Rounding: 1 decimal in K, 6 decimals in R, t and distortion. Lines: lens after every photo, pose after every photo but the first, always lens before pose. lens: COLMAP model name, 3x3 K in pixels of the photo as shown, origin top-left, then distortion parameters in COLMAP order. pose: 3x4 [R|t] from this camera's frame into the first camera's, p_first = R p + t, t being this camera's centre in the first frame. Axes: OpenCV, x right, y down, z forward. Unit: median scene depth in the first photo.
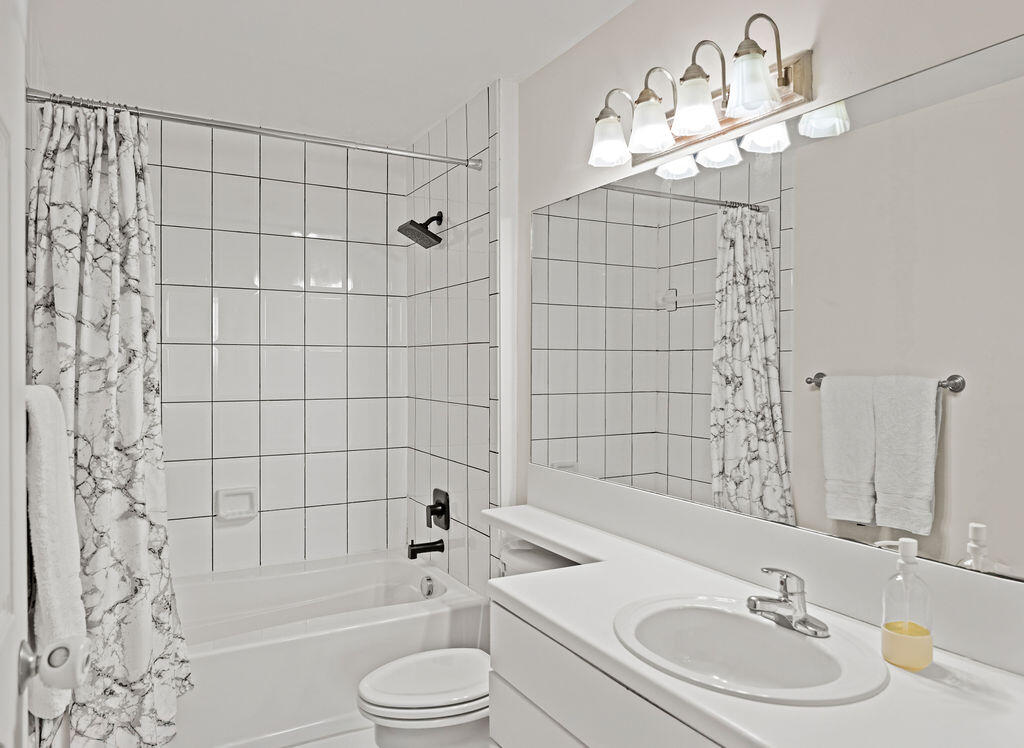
lens RADIAL K [[709.0, 0, 510.9], [0, 709.0, 375.6], [0, 0, 1]] dist [-0.006174, 0.001649]
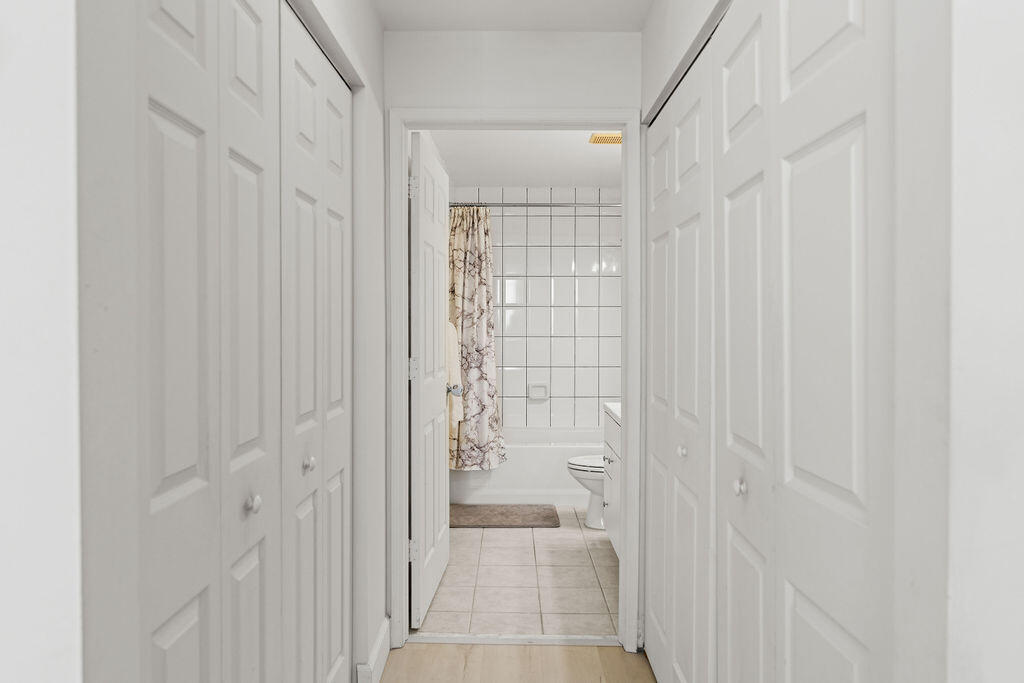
lens RADIAL K [[699.8, 0, 511.2], [0, 699.8, 341.9], [0, 0, 1]] dist [-0.008316, 0.013893]
pose [[0.873460, 0.006883, -0.486848, 0.679478], [-0.003714, 0.999965, 0.007475, 0.054262], [0.486882, -0.004721, 0.873455, -0.982539]]
